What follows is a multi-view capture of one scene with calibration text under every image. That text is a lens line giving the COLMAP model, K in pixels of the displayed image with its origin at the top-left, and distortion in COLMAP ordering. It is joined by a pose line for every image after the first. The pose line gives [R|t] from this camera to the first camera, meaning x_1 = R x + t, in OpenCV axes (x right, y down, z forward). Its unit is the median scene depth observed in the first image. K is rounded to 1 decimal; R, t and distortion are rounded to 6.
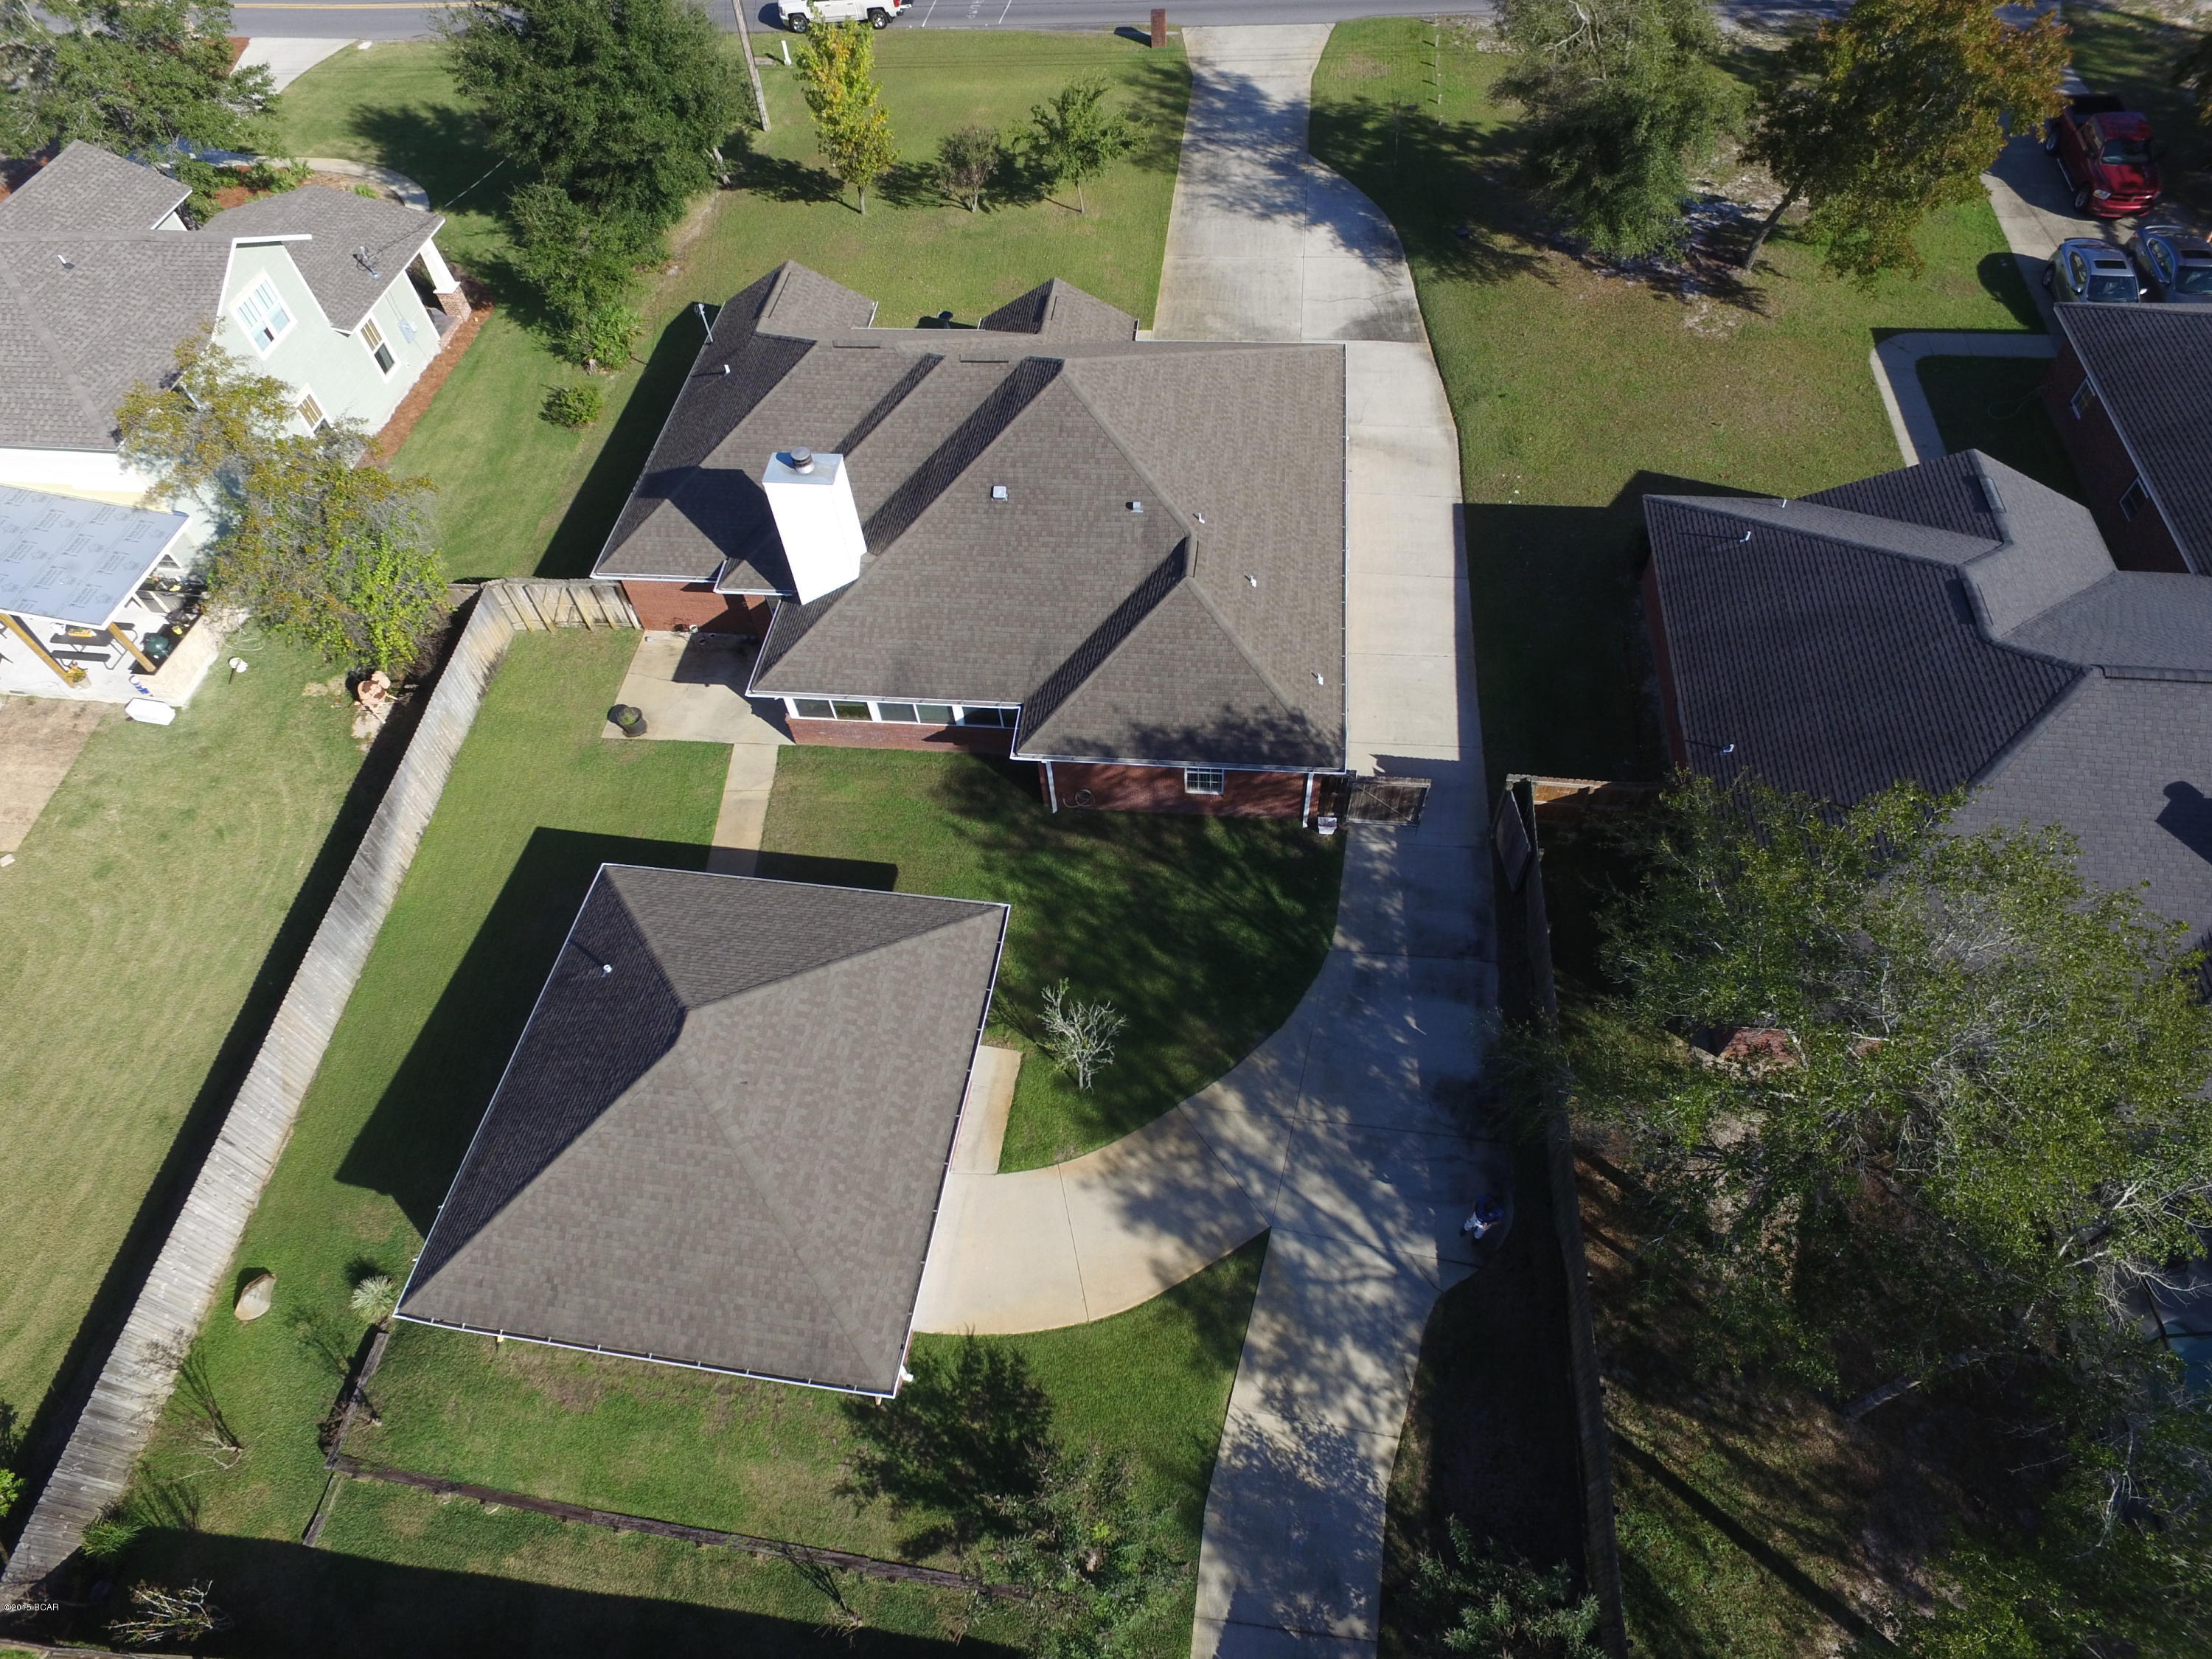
lens RADIAL K [[1285.2, 0, 1103.2], [0, 1285.2, 830.9], [0, 0, 1]] dist [-0.006412, 0.009731]
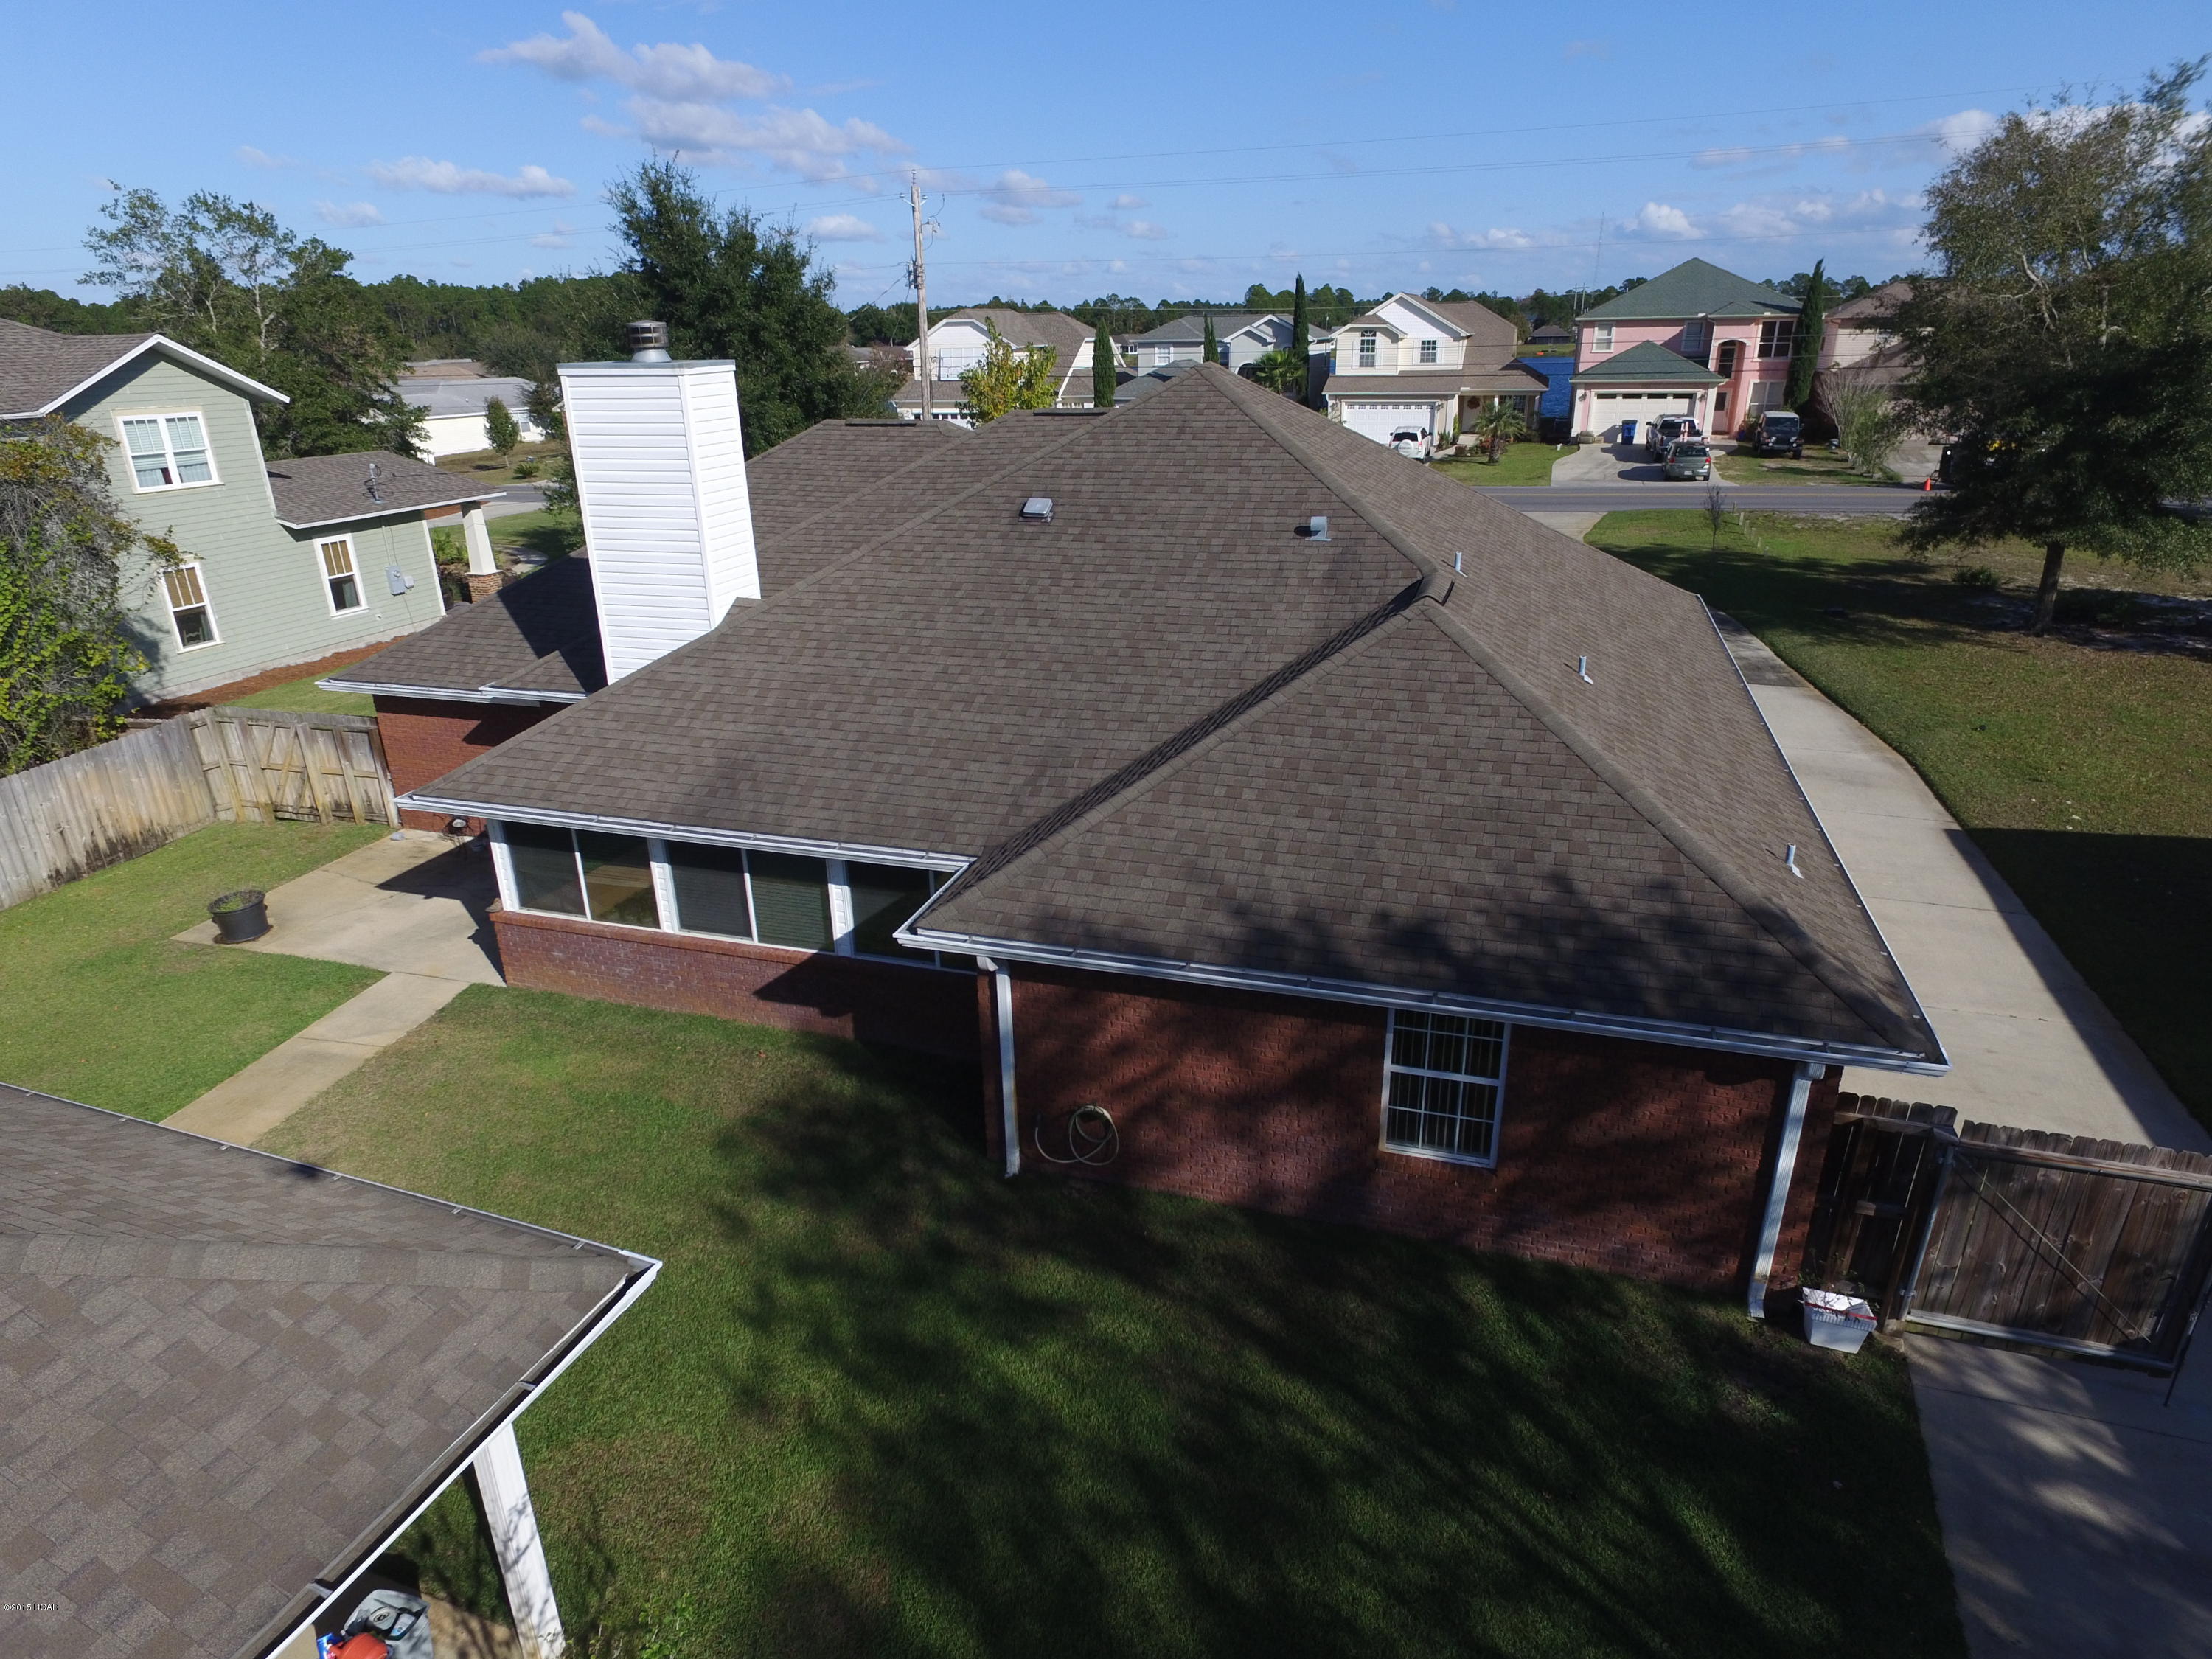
lens RADIAL K [[1285.2, 0, 1103.2], [0, 1285.2, 830.9], [0, 0, 1]] dist [-0.006412, 0.009731]
pose [[0.979191, 0.108037, -0.171795, 0.044147], [-0.182886, 0.836689, -0.516240, 0.094679], [0.087966, 0.536917, 0.839037, 0.705677]]
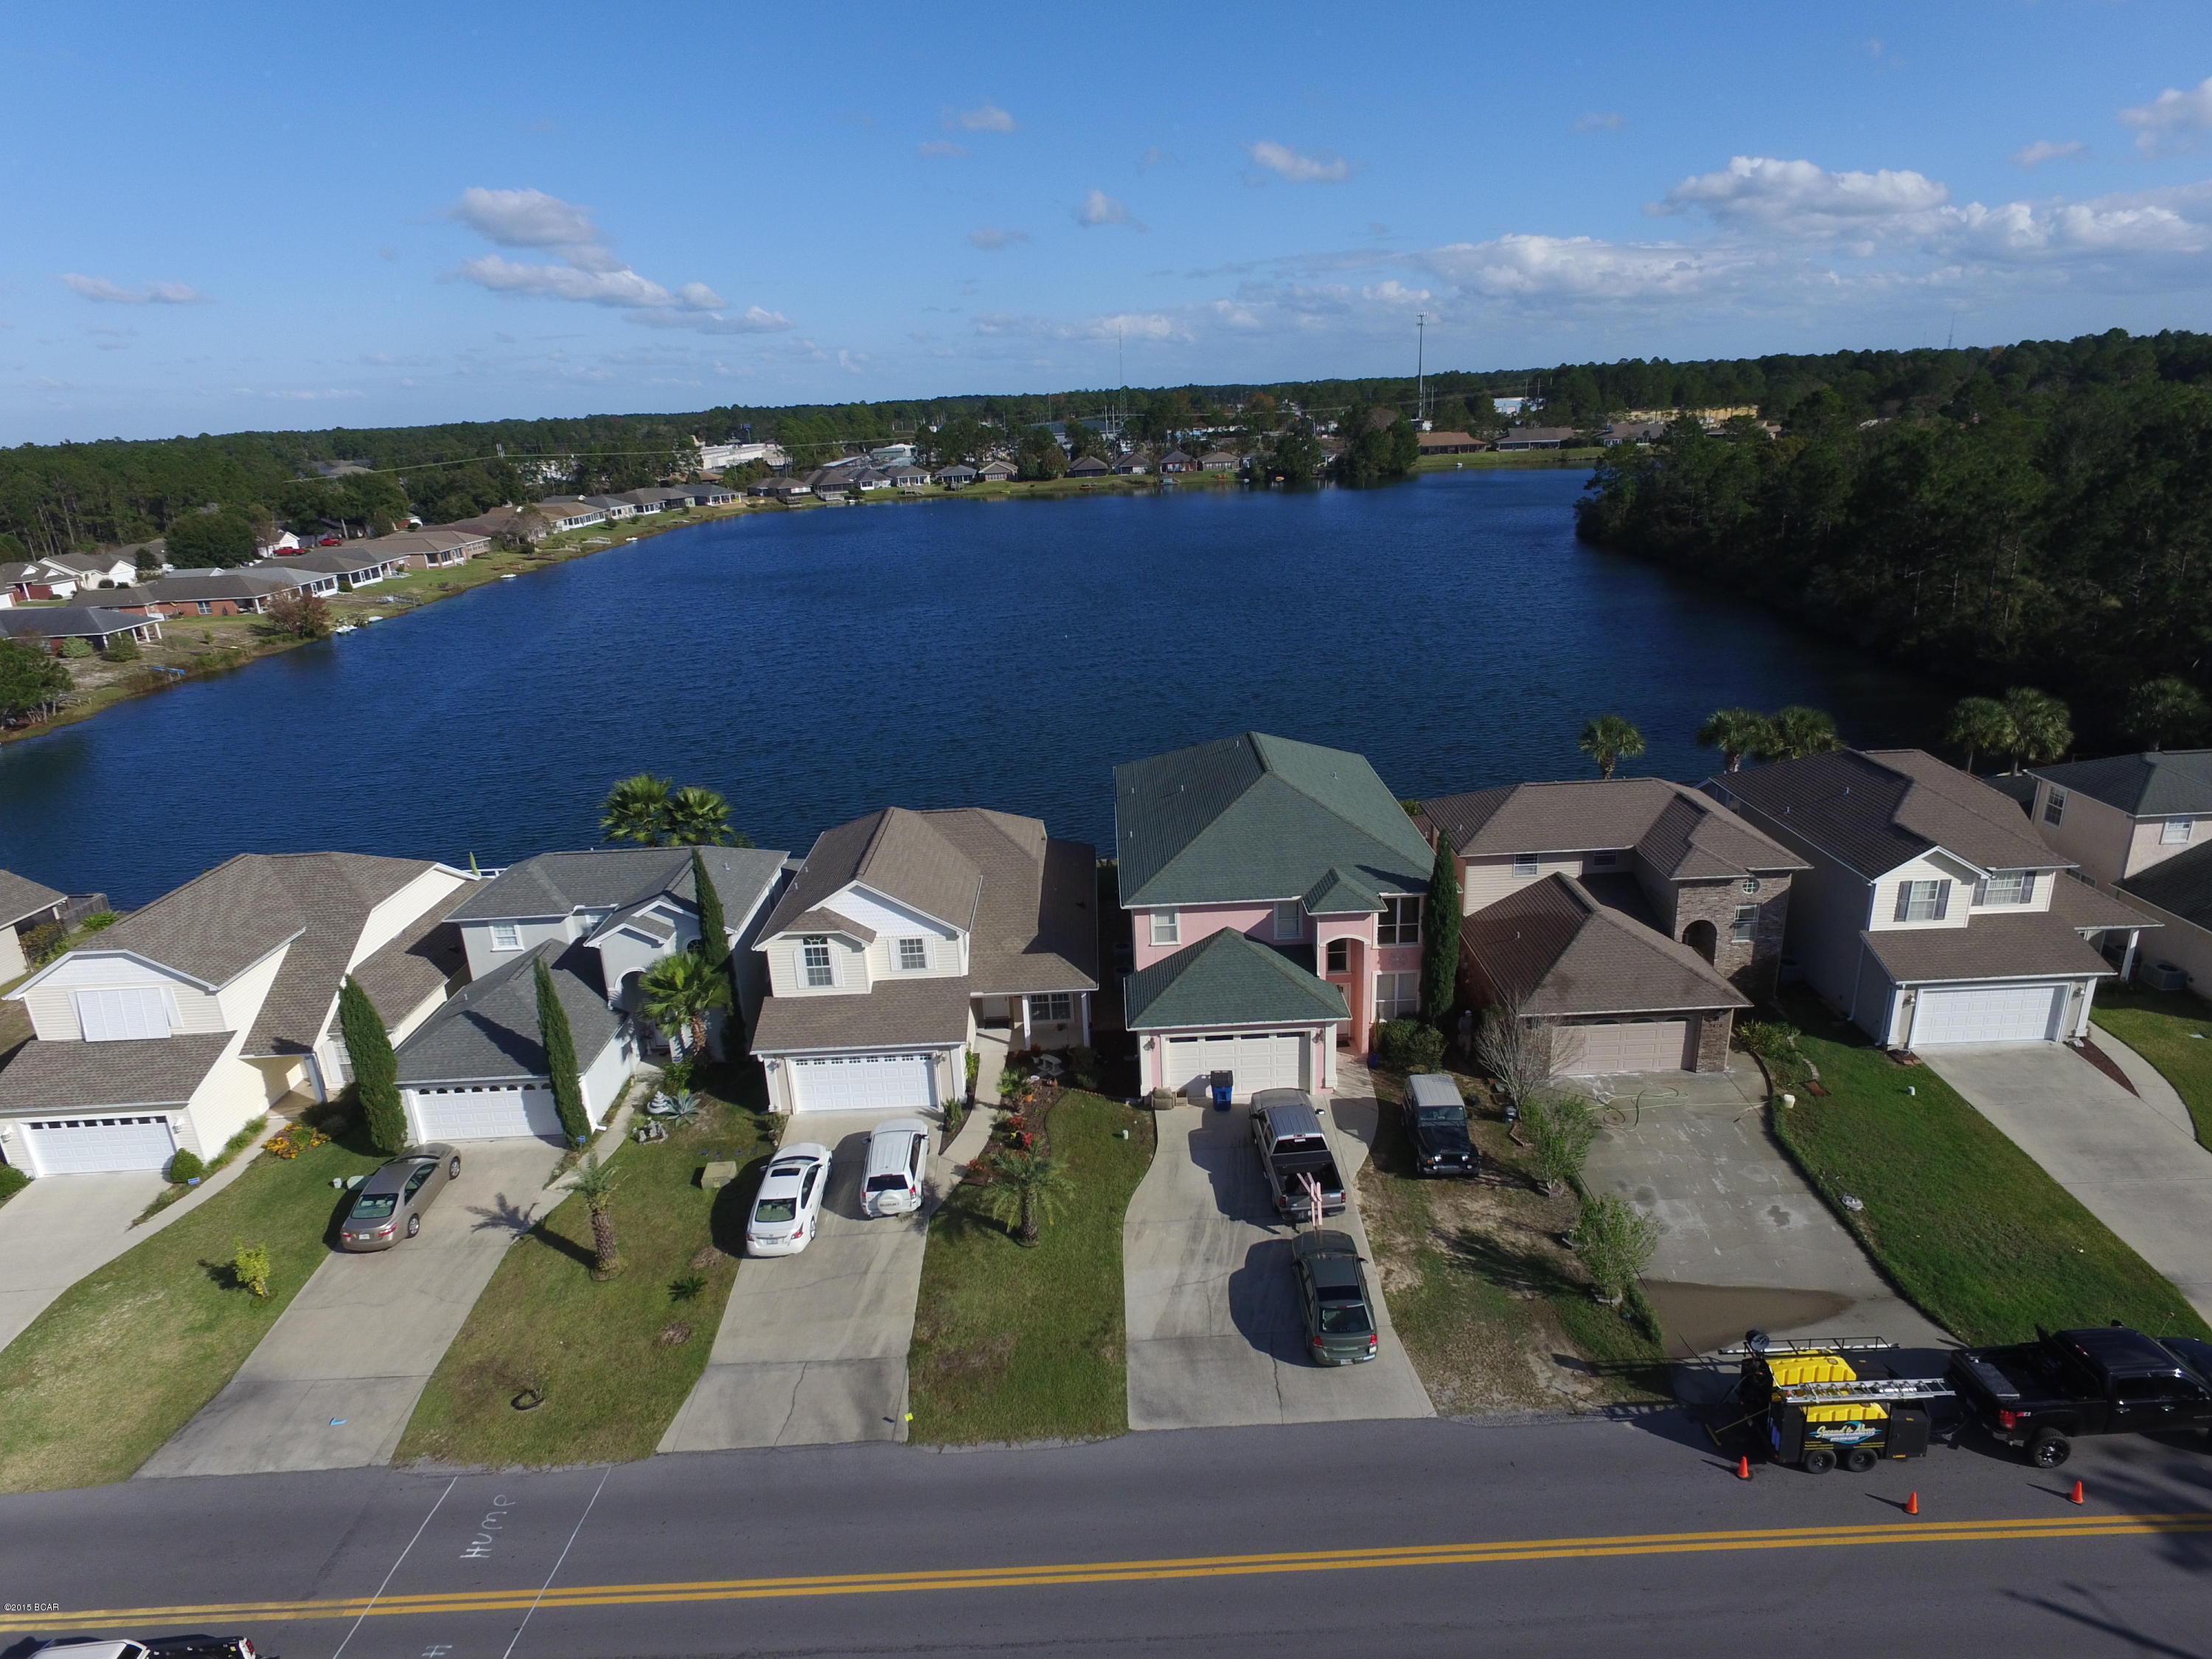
lens RADIAL K [[1299.5, 0, 1093.8], [0, 1299.5, 802.2], [0, 0, 1]] dist [0.000185, 0.004157]
pose [[0.992919, -0.026857, 0.115717, 0.170343], [0.089516, 0.809531, -0.580212, -1.221032], [-0.078094, 0.586462, 0.806203, 0.903982]]
